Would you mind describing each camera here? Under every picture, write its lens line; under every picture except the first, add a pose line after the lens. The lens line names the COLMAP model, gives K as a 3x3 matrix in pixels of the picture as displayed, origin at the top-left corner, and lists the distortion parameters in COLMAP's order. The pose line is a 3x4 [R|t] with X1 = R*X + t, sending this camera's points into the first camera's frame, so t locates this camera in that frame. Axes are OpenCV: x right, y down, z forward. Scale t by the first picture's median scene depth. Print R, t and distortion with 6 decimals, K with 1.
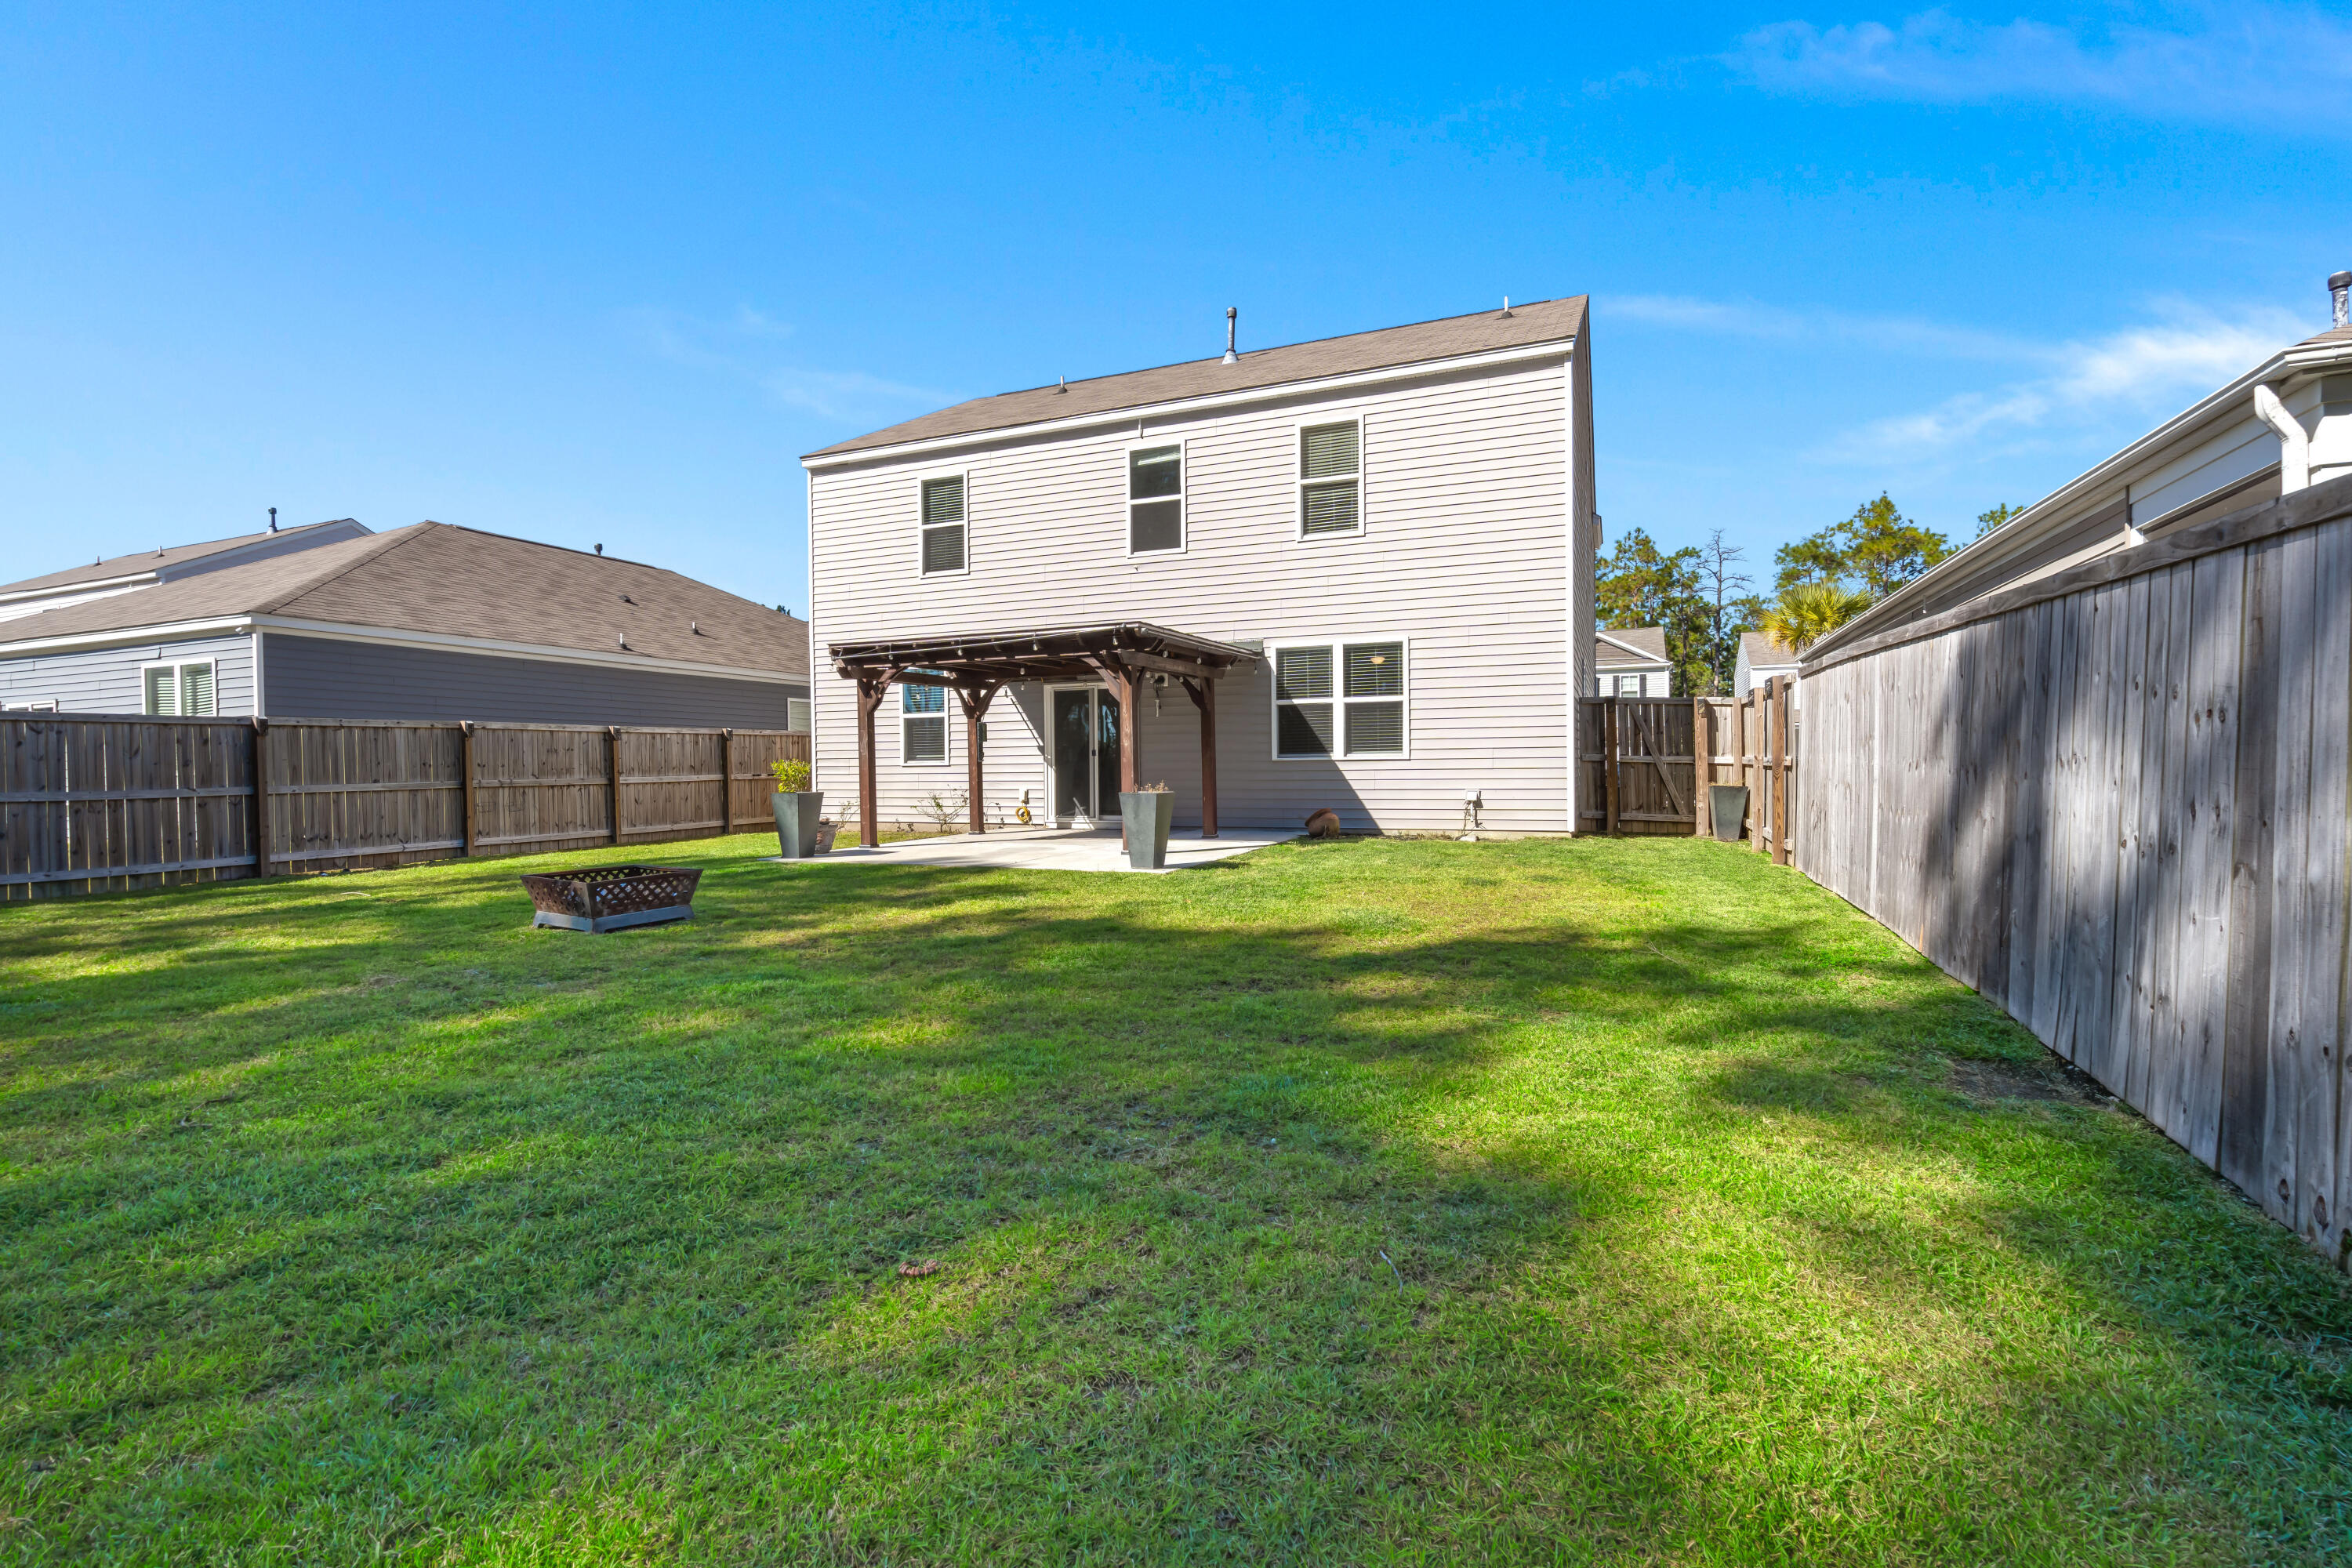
lens RADIAL K [[1087.5, 0, 1176.0], [0, 1087.5, 784.0], [0, 0, 1]] dist [-0.032025, 0.000073]
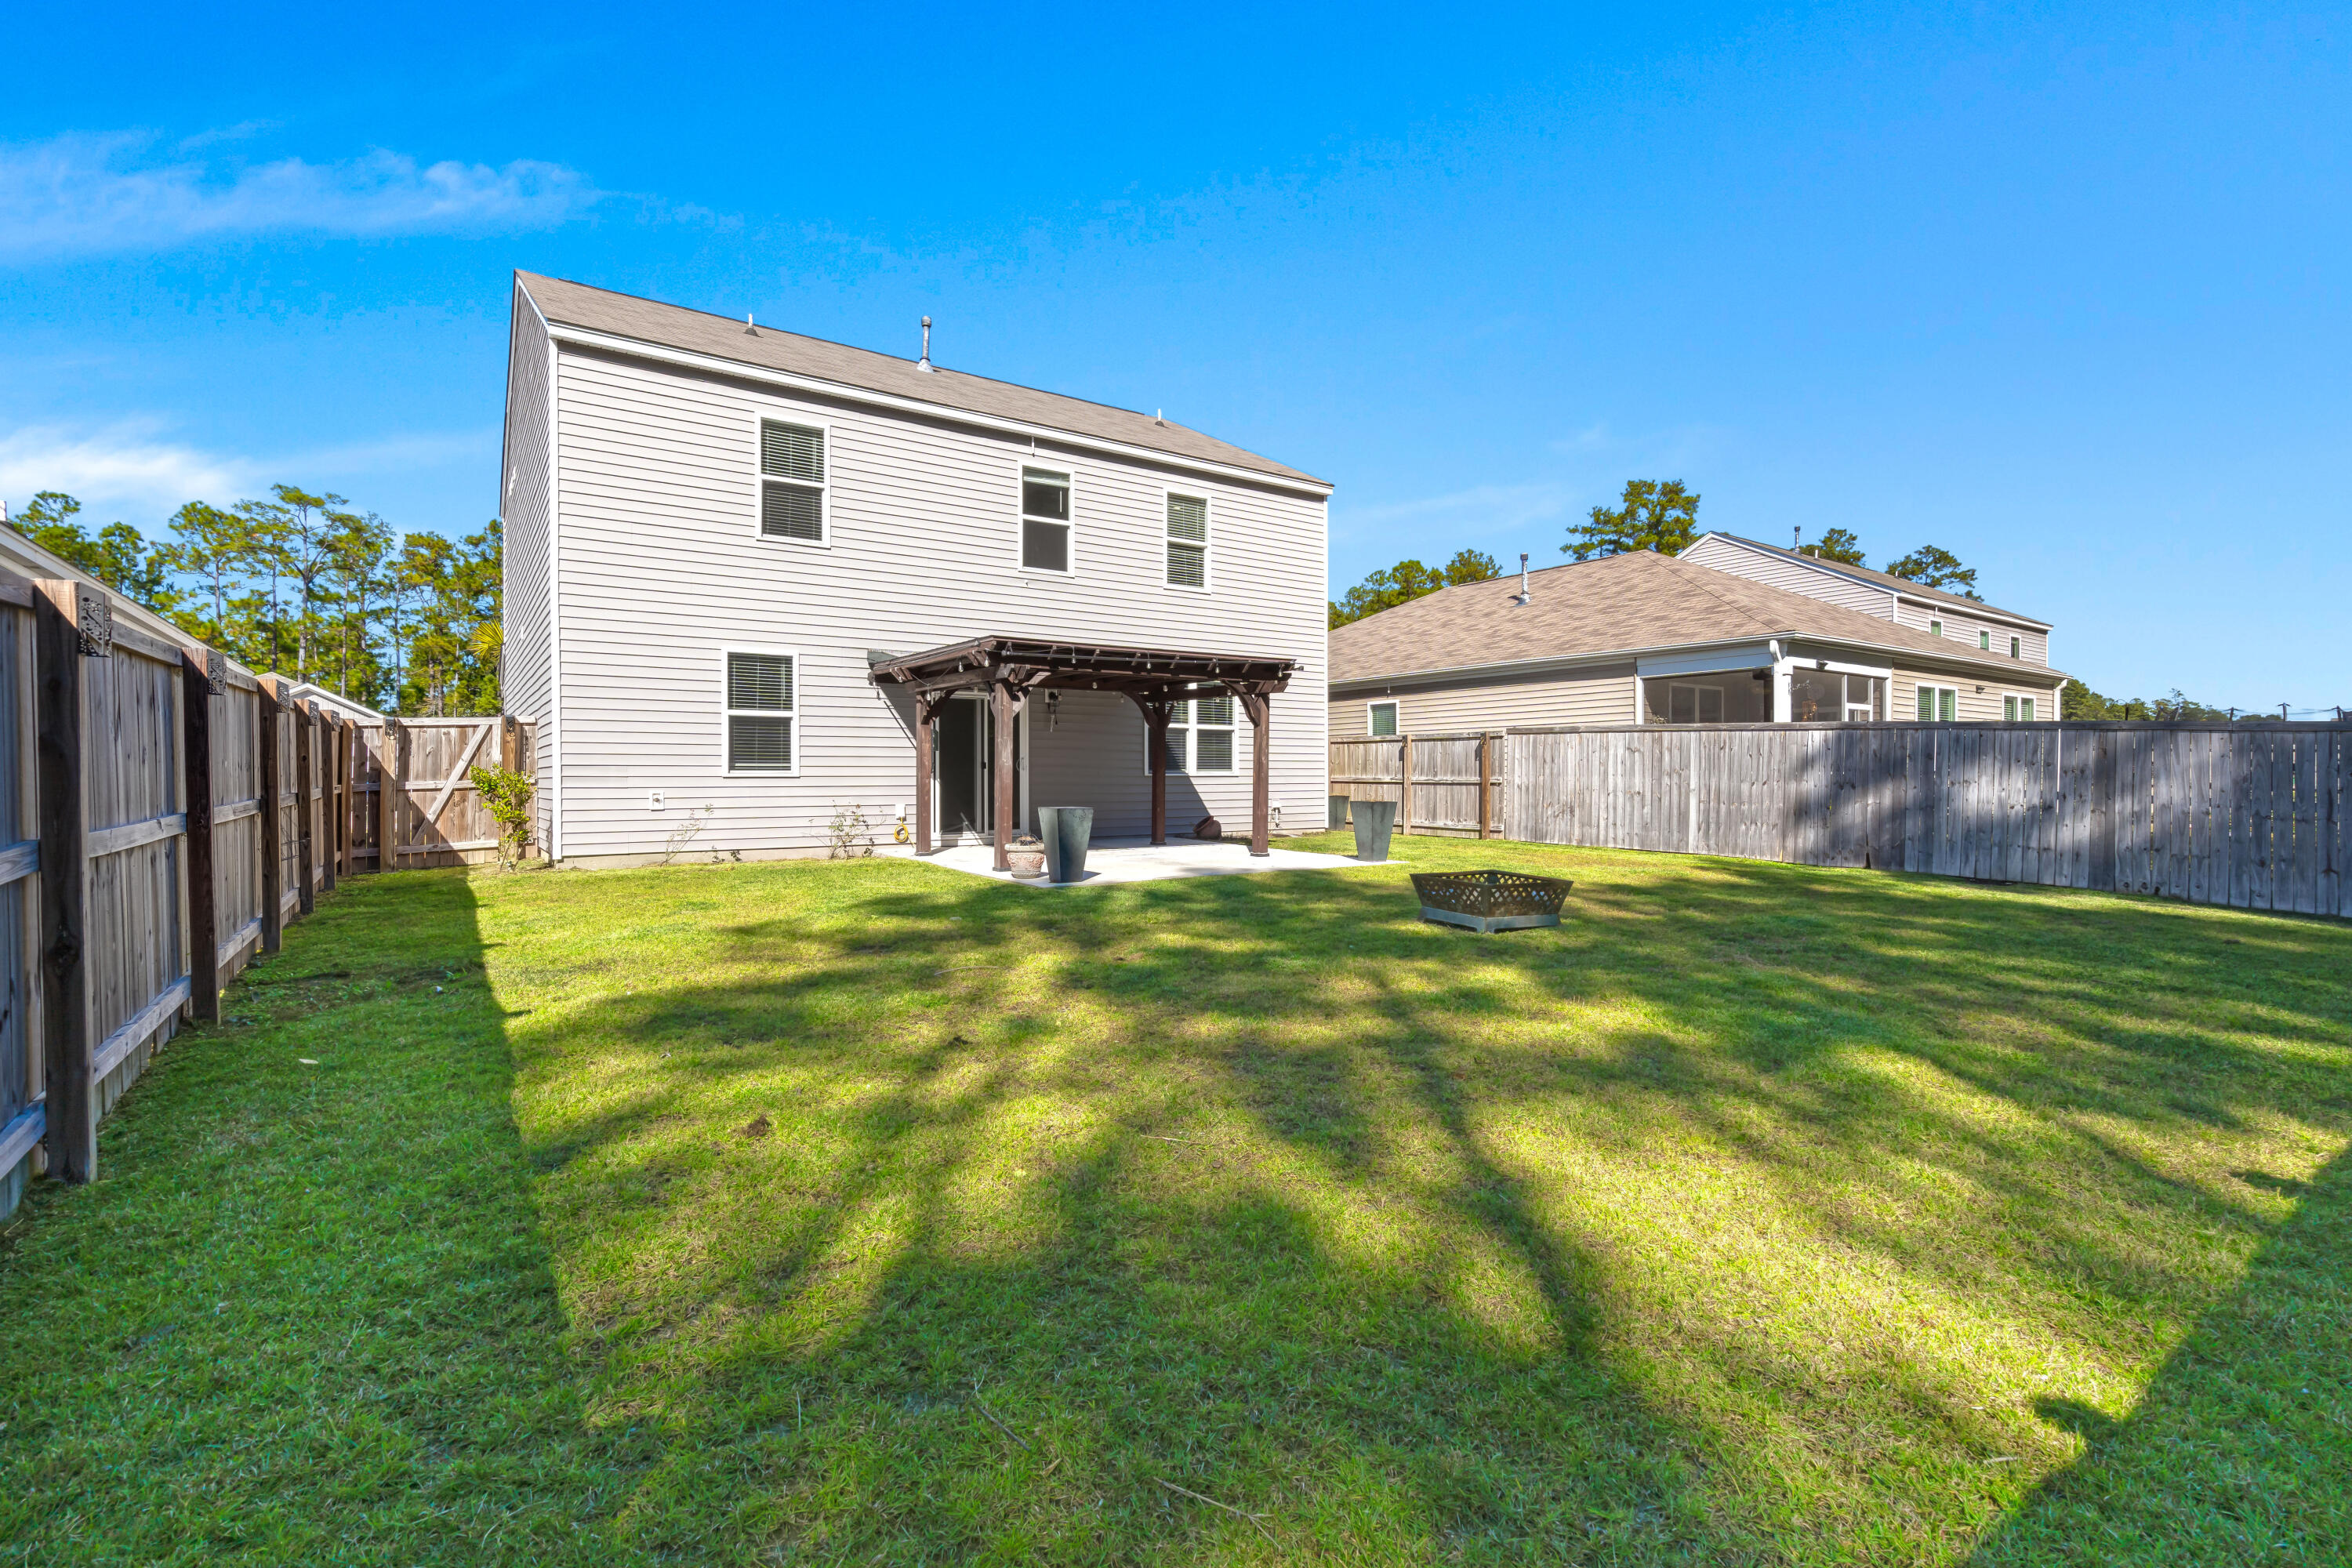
lens RADIAL K [[1094.8, 0, 1176.0], [0, 1094.8, 784.0], [0, 0, 1]] dist [-0.000592, 0.000333]
pose [[0.514515, 0.005915, 0.857461, -0.850344], [0.013004, 0.999807, -0.014700, 0.004592], [-0.857383, 0.018714, 0.514339, 0.369449]]
